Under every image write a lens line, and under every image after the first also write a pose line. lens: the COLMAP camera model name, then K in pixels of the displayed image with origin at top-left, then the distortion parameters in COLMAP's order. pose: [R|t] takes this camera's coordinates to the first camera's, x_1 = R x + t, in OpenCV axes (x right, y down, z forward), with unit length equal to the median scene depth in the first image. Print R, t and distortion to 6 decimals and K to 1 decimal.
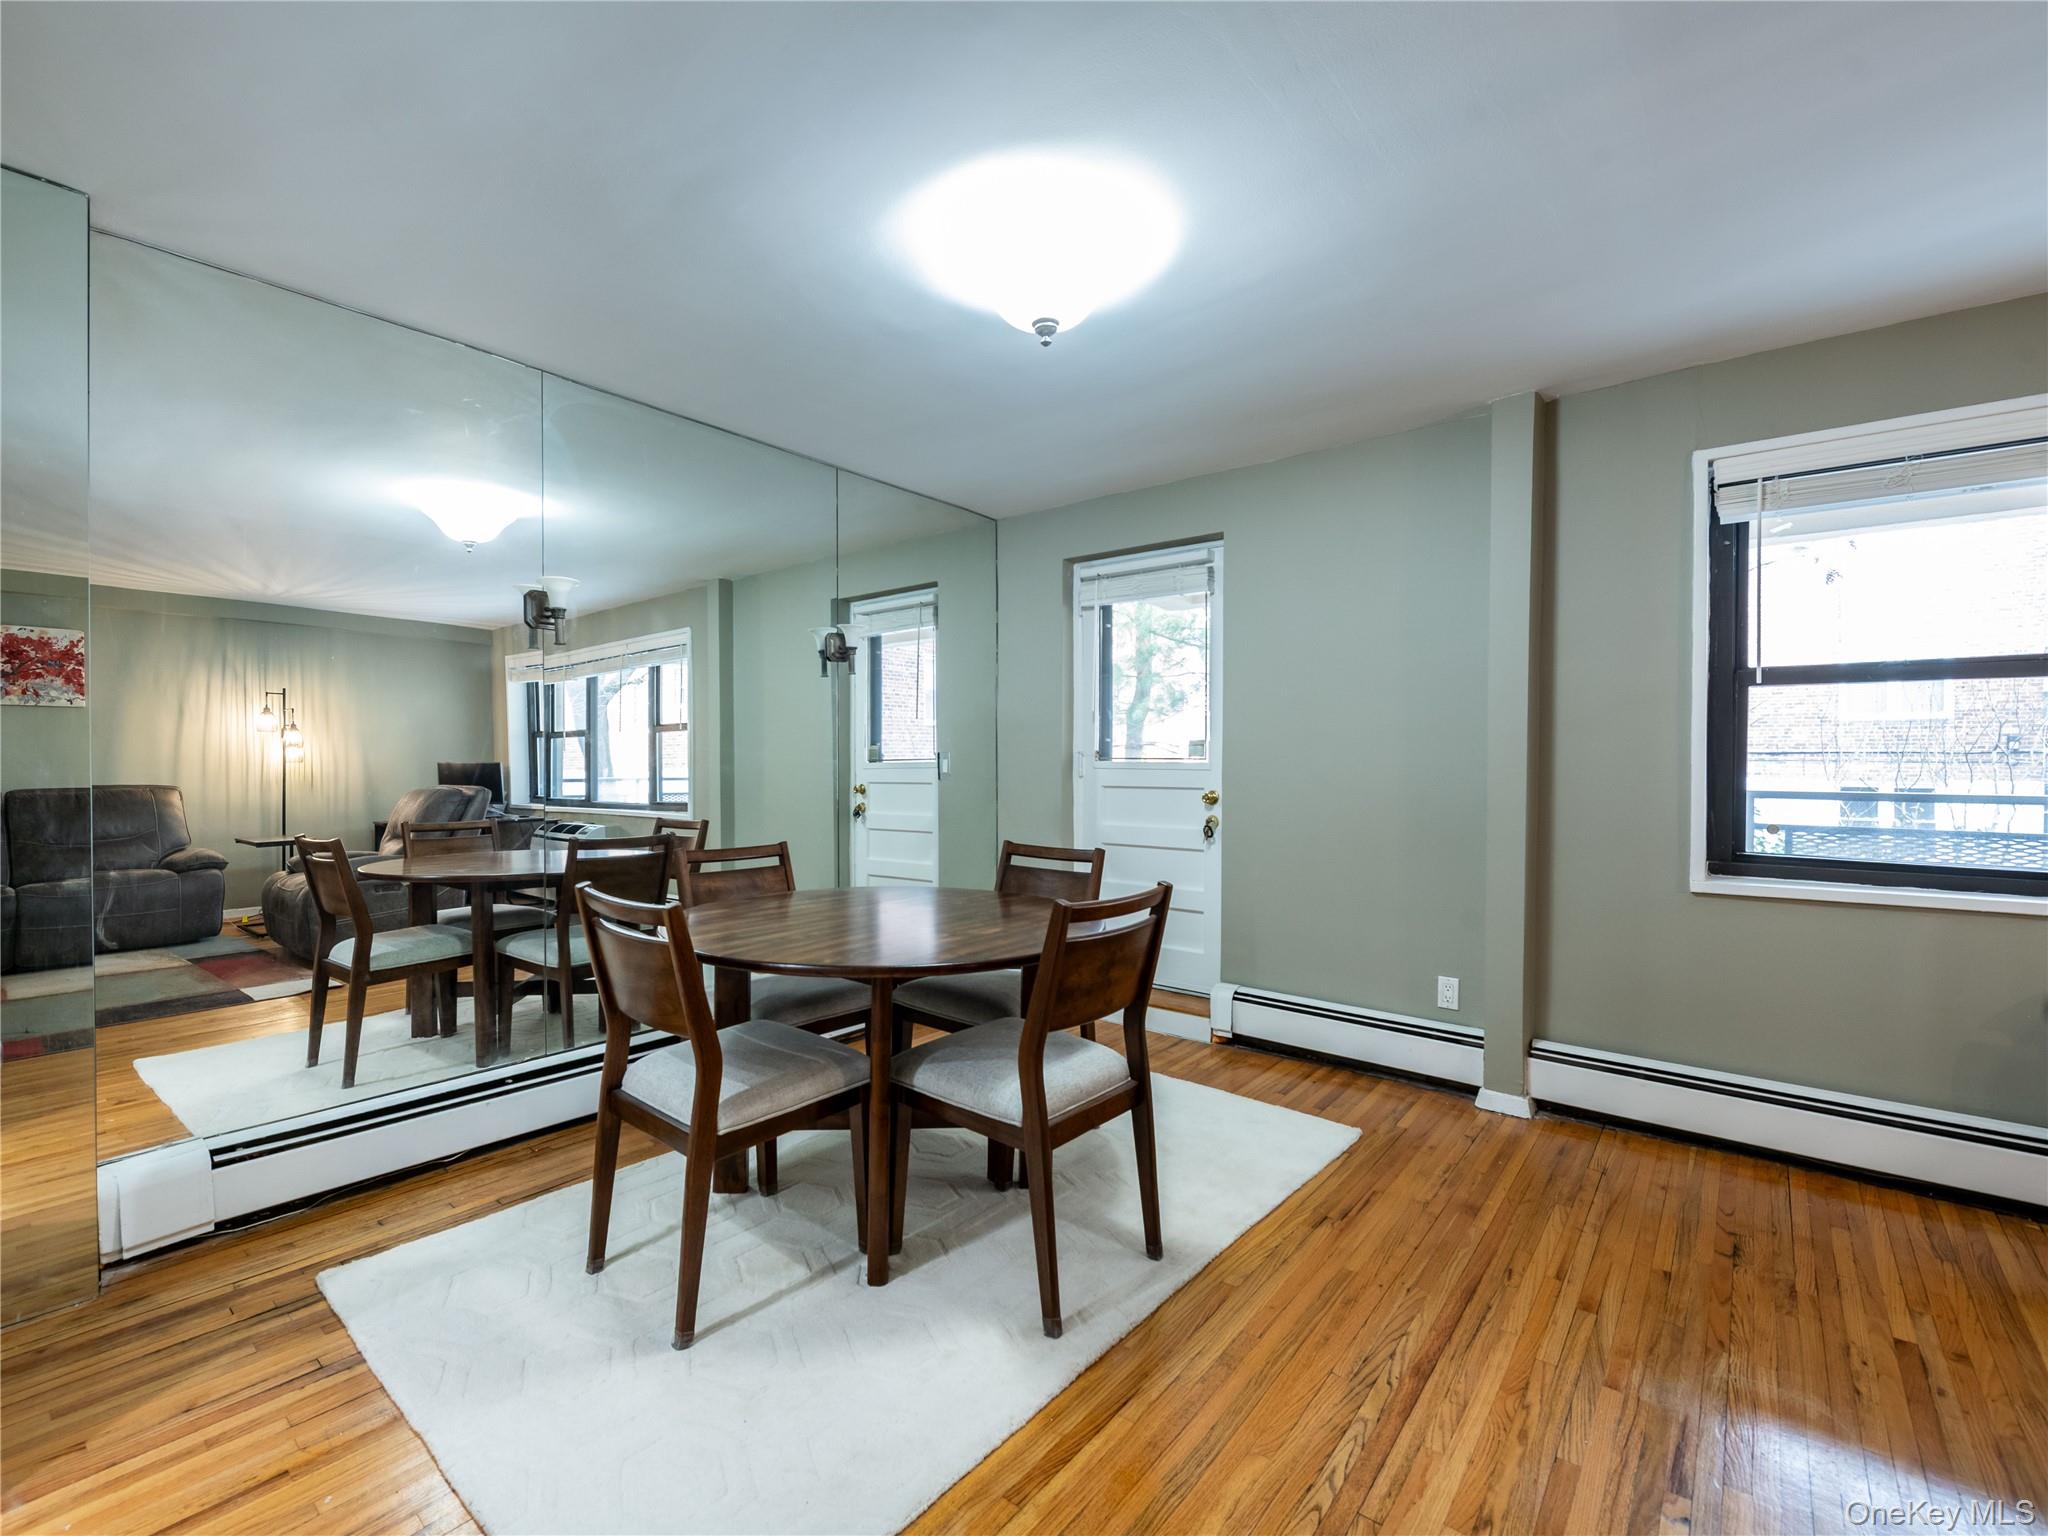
lens RADIAL K [[907.6, 0, 1018.9], [0, 907.6, 756.9], [0, 0, 1]] dist [0.003618, -0.005156]
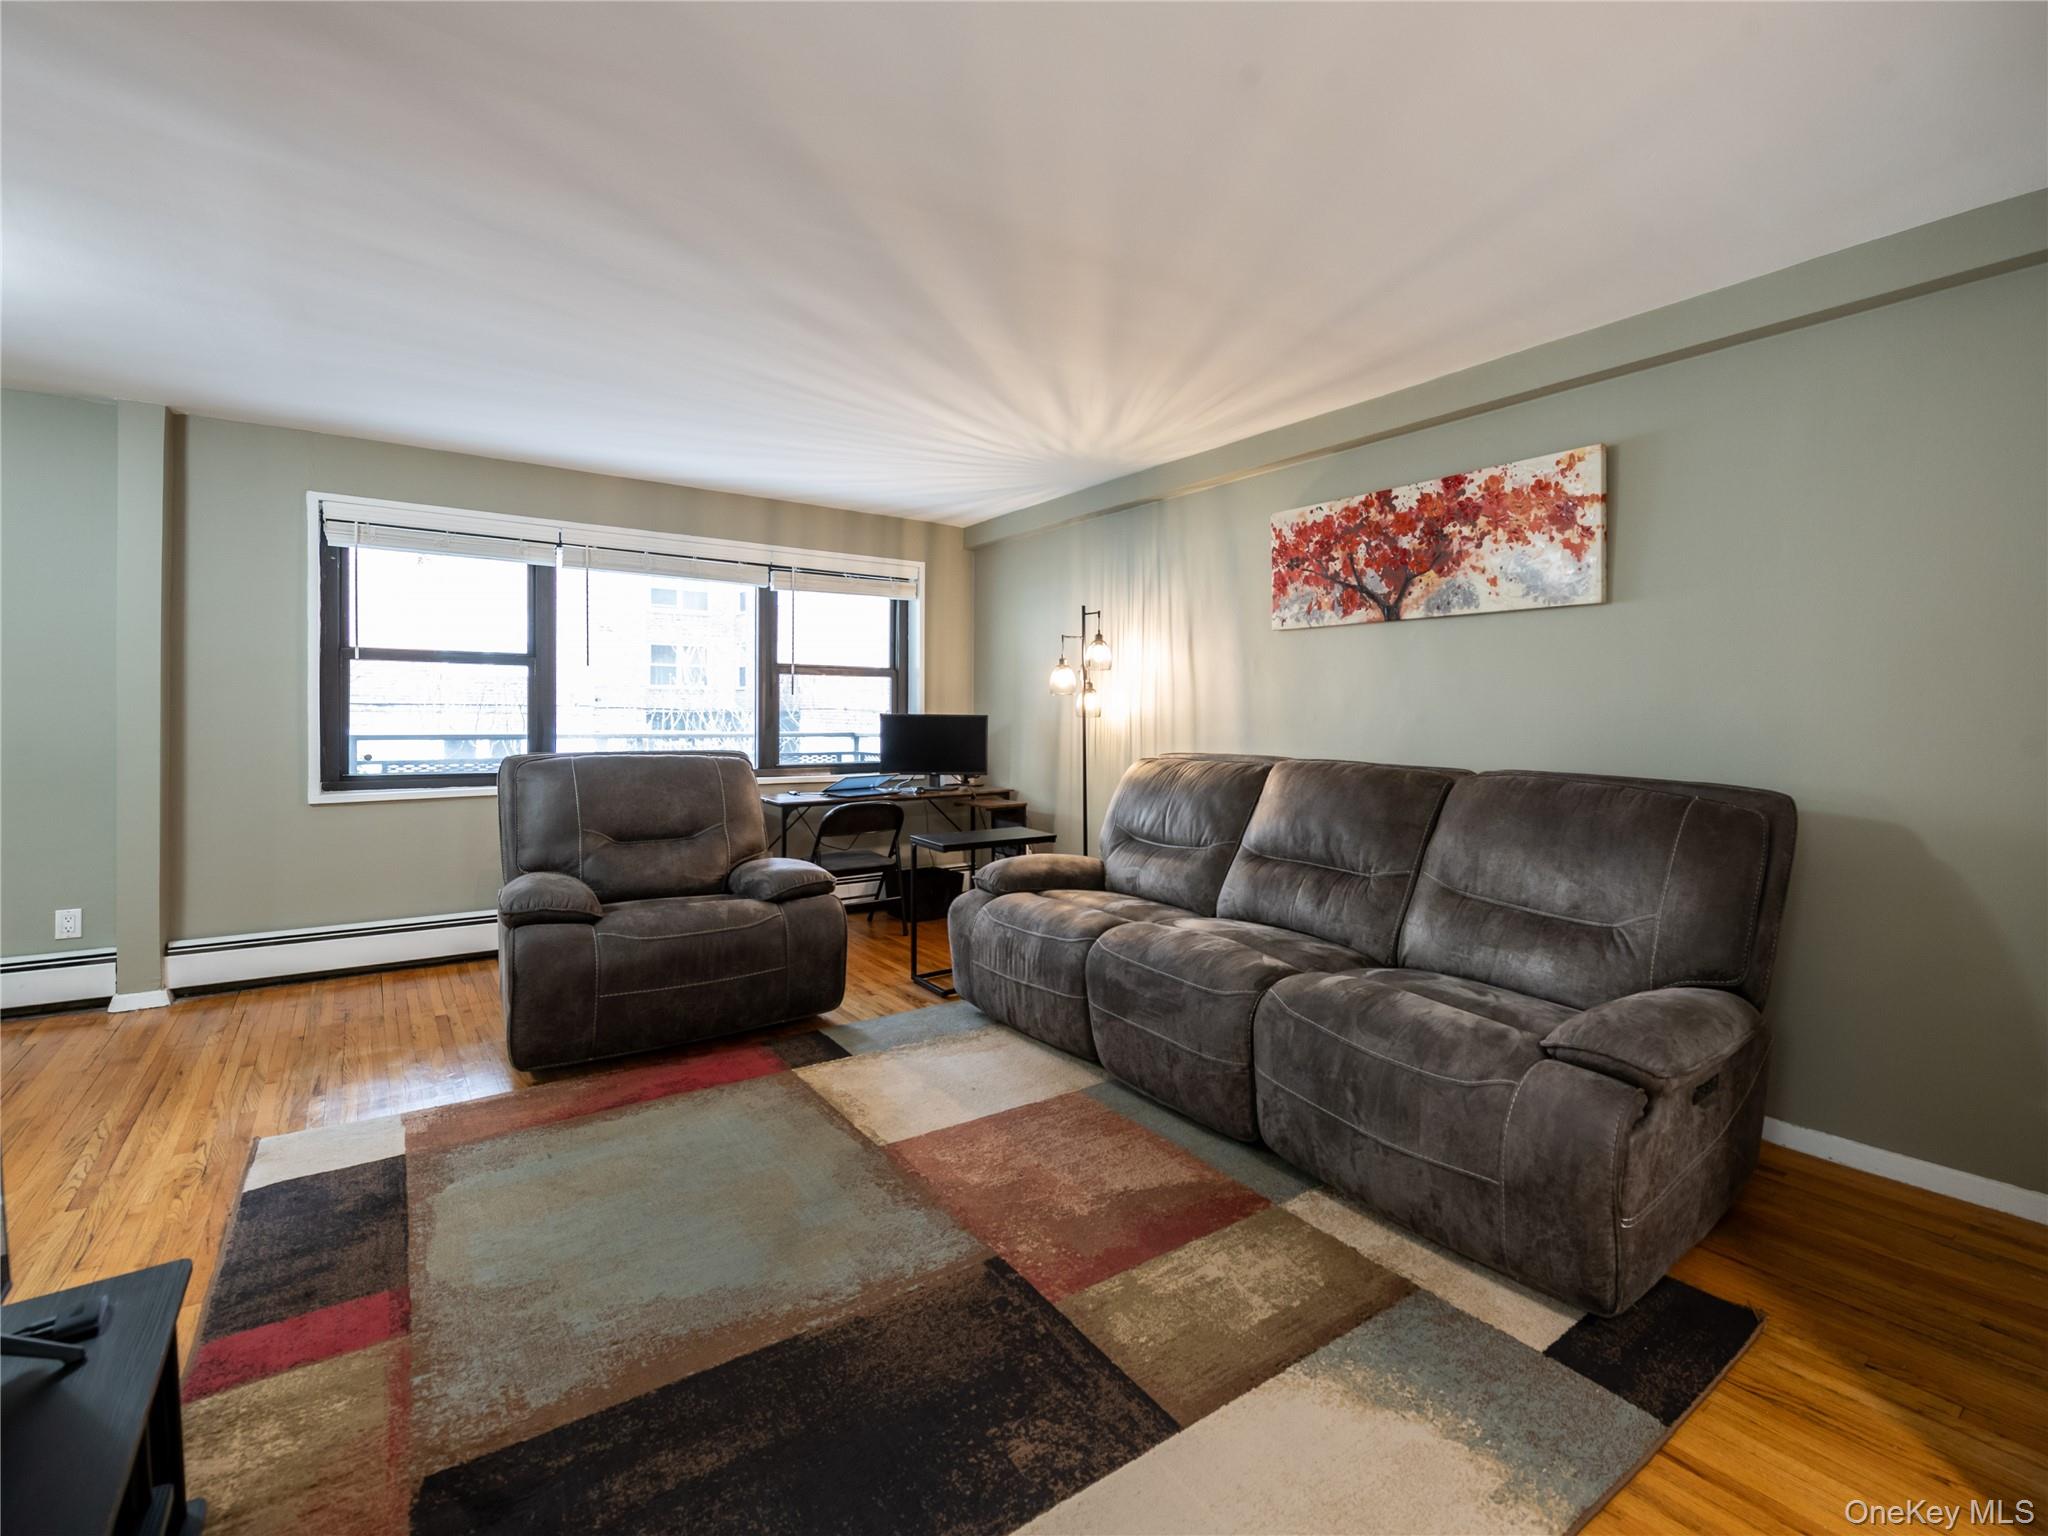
lens RADIAL K [[963.3, 0, 1215.2], [0, 963.3, 735.8], [0, 0, 1]] dist [0.002629, -0.004139]
pose [[0.164470, -0.022625, 0.986123, -0.477706], [-0.008012, 0.999673, 0.024272, -0.005544], [-0.986350, -0.011893, 0.164235, -0.604063]]
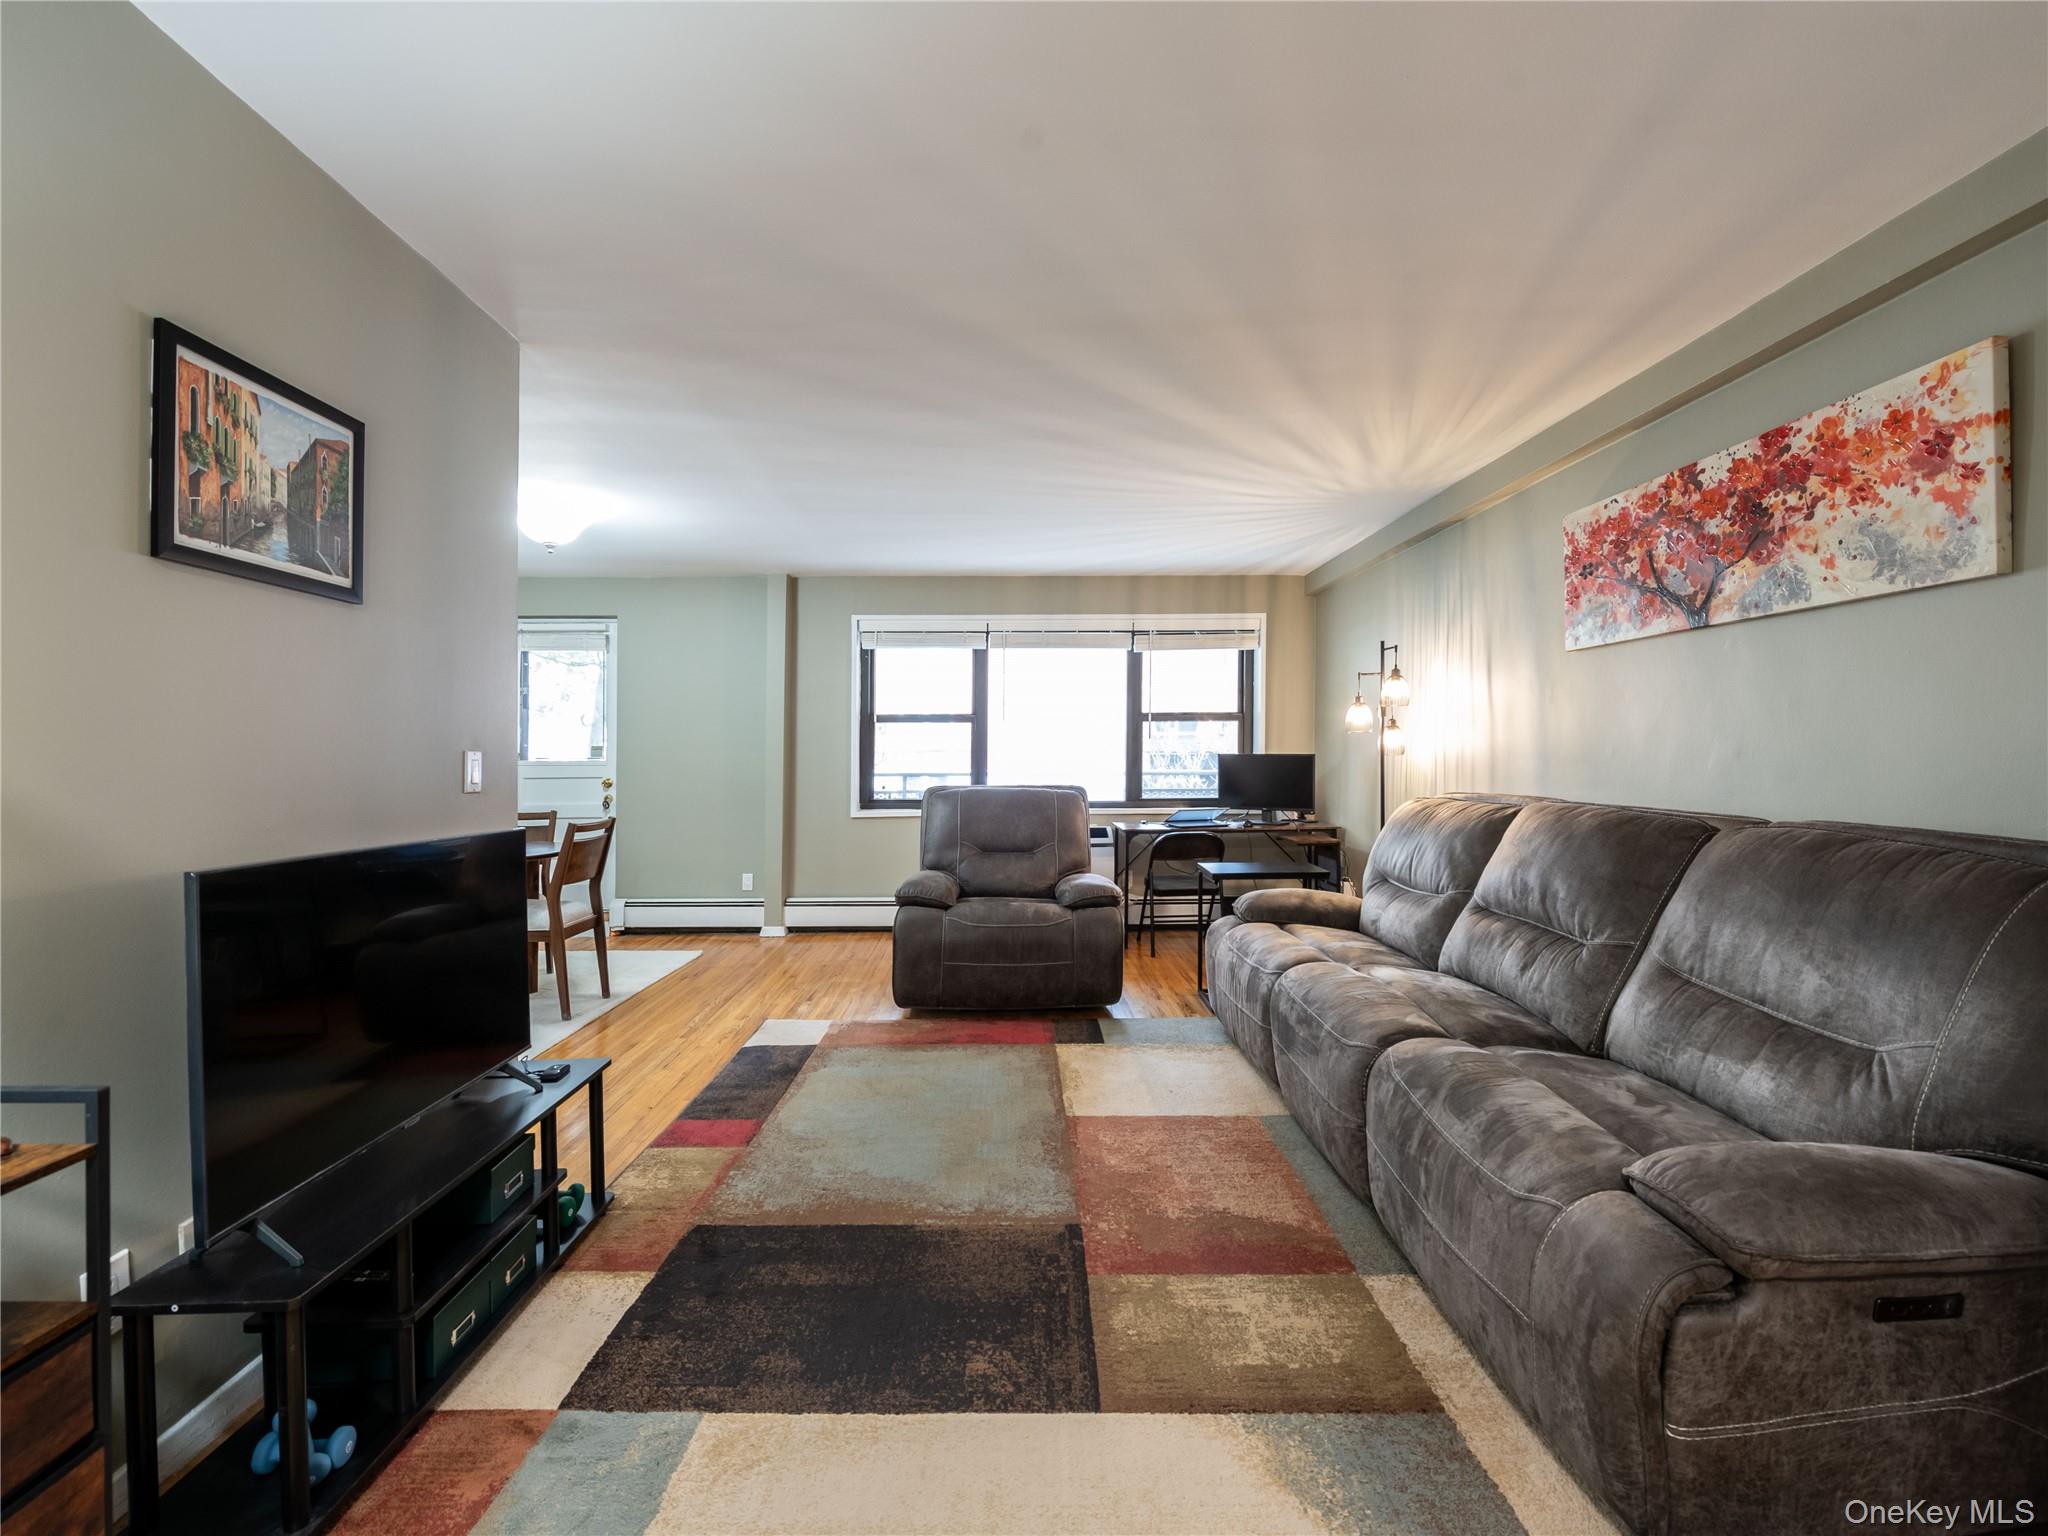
lens RADIAL K [[907.6, 0, 1018.7], [0, 907.6, 778.5], [0, 0, 1]] dist [0.003618, -0.005156]
pose [[0.764737, -0.025921, 0.643821, -0.338776], [0.009356, 0.999532, 0.029130, -0.005966], [-0.644274, -0.016254, 0.764622, -0.890223]]
